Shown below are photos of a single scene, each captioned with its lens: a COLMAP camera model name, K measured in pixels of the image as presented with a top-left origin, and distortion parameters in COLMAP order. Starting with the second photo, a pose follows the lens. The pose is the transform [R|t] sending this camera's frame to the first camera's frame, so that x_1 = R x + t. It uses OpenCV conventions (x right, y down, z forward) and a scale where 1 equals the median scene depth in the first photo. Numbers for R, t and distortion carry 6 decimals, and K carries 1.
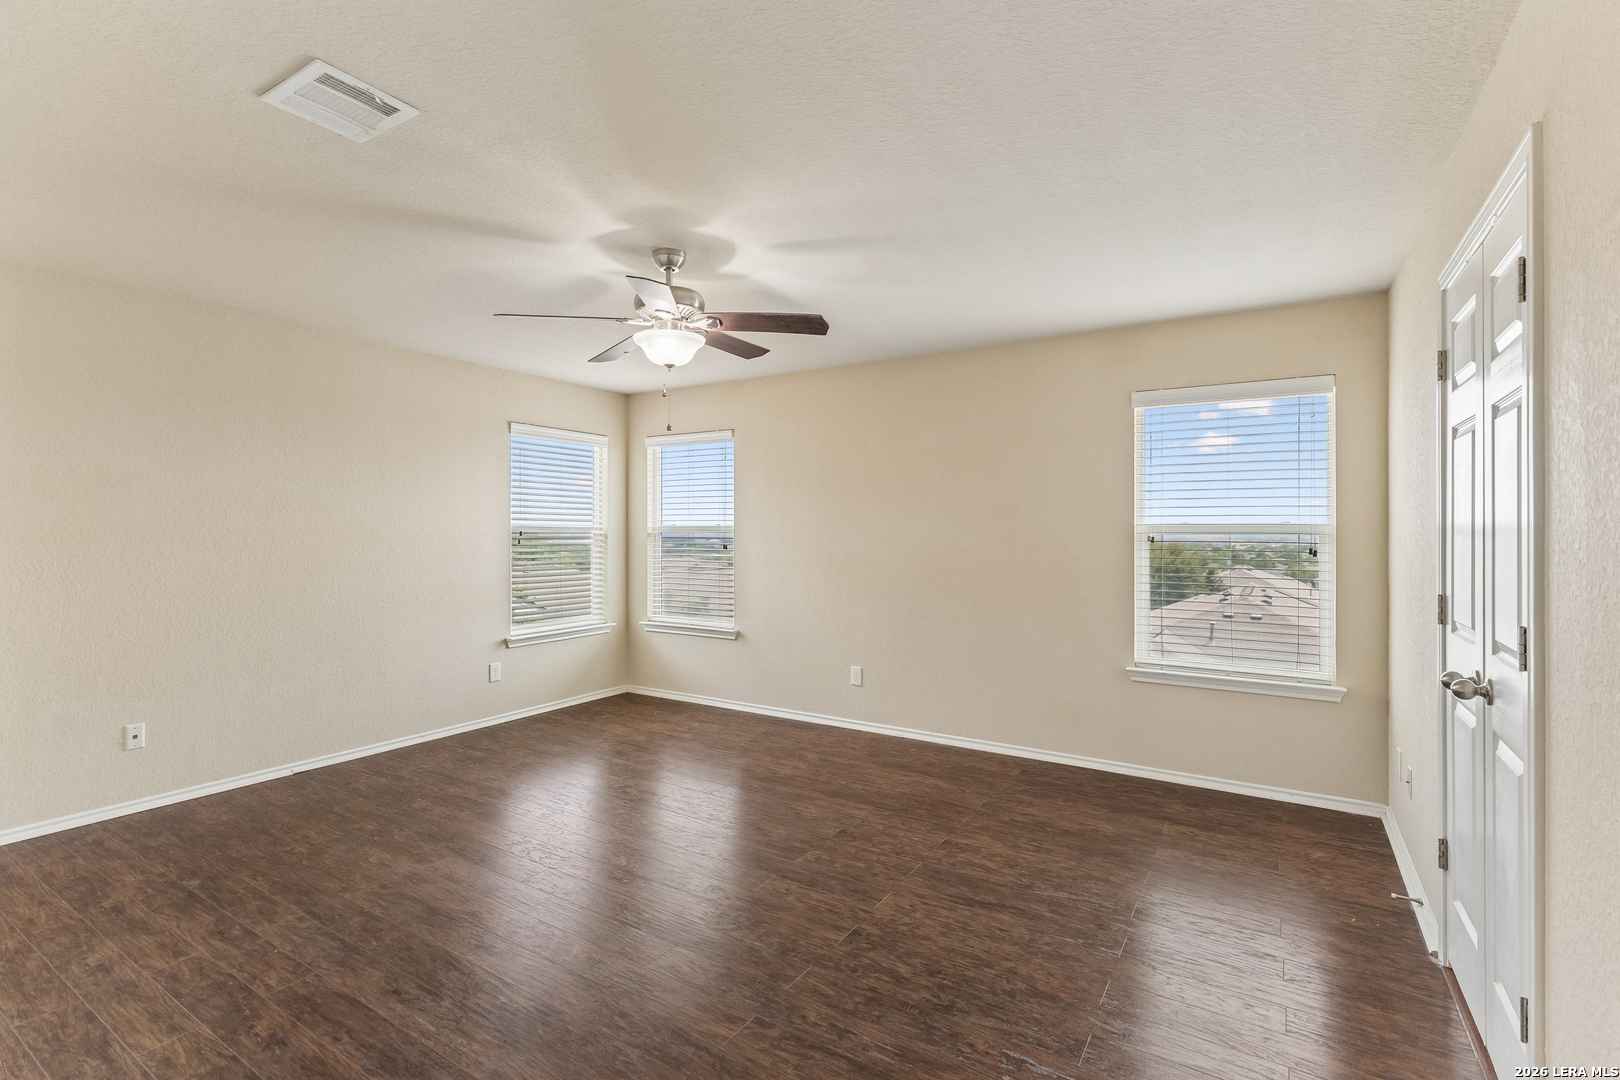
lens RADIAL K [[745.7, 0, 807.3], [0, 745.7, 536.1], [0, 0, 1]] dist [0.010442, -0.002143]
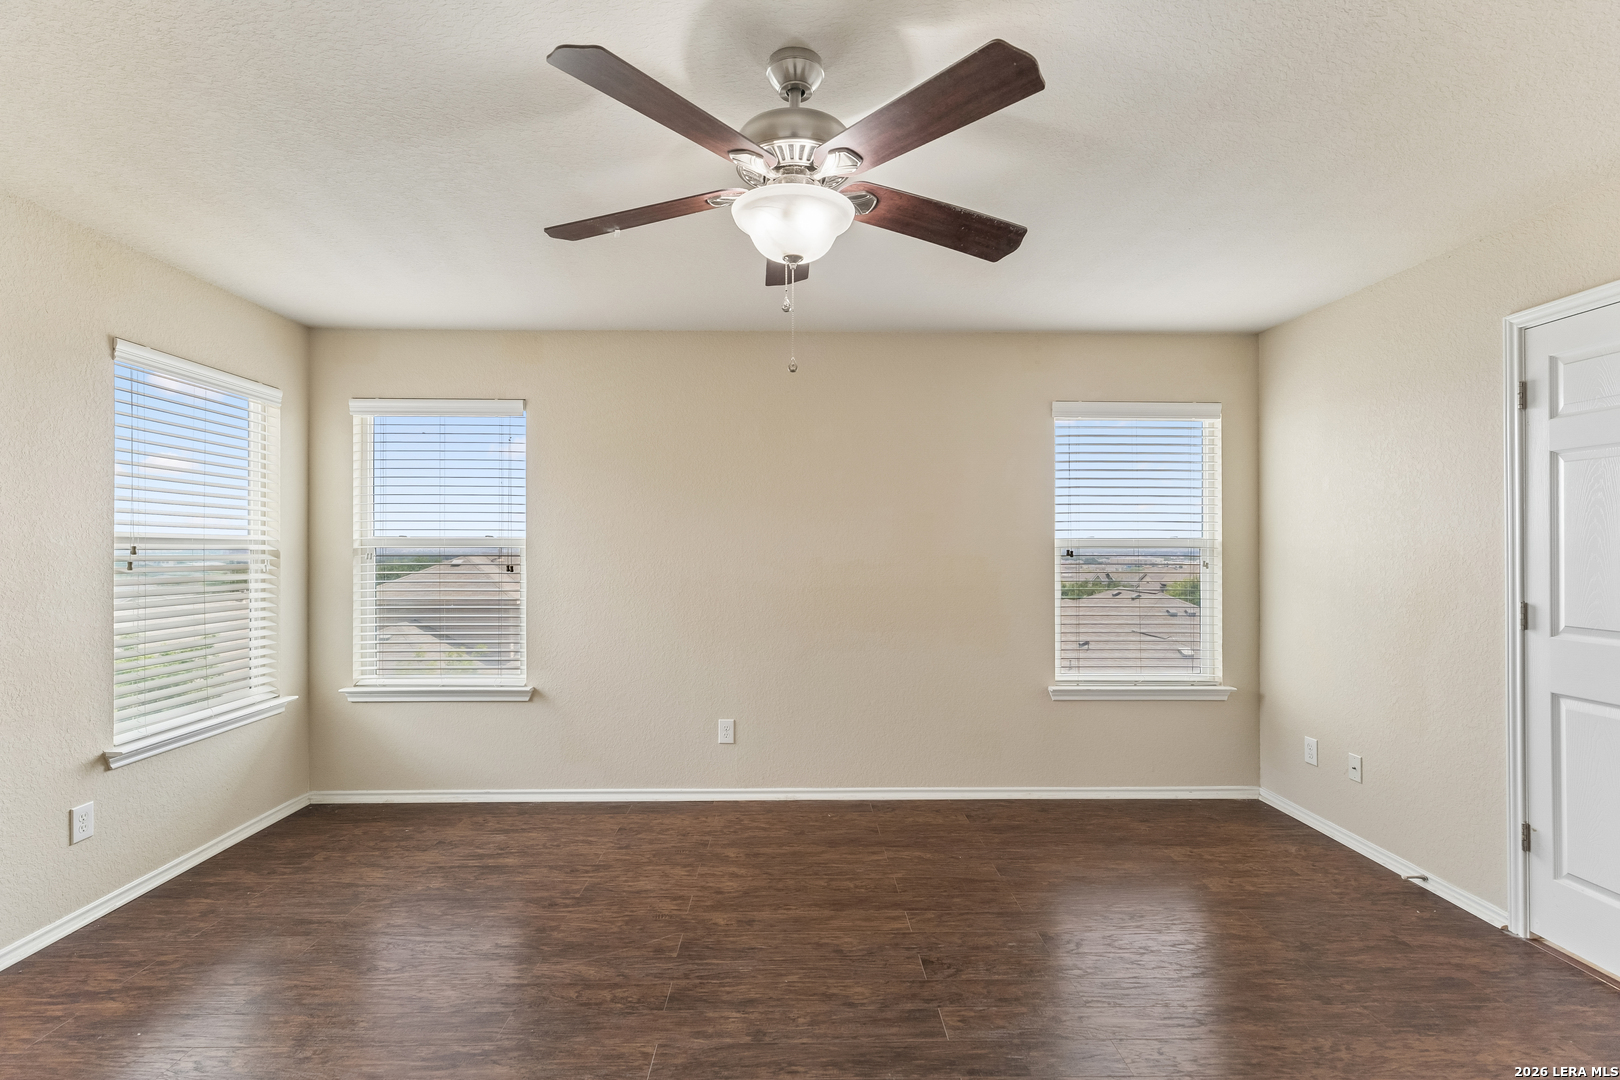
lens RADIAL K [[745.7, 0, 815.5], [0, 745.7, 548.7], [0, 0, 1]] dist [0.010442, -0.002143]
pose [[0.832211, -0.002321, 0.554455, -0.329071], [0.003979, 0.999990, -0.001785, -0.001952], [-0.554445, 0.003691, 0.832212, 0.340113]]
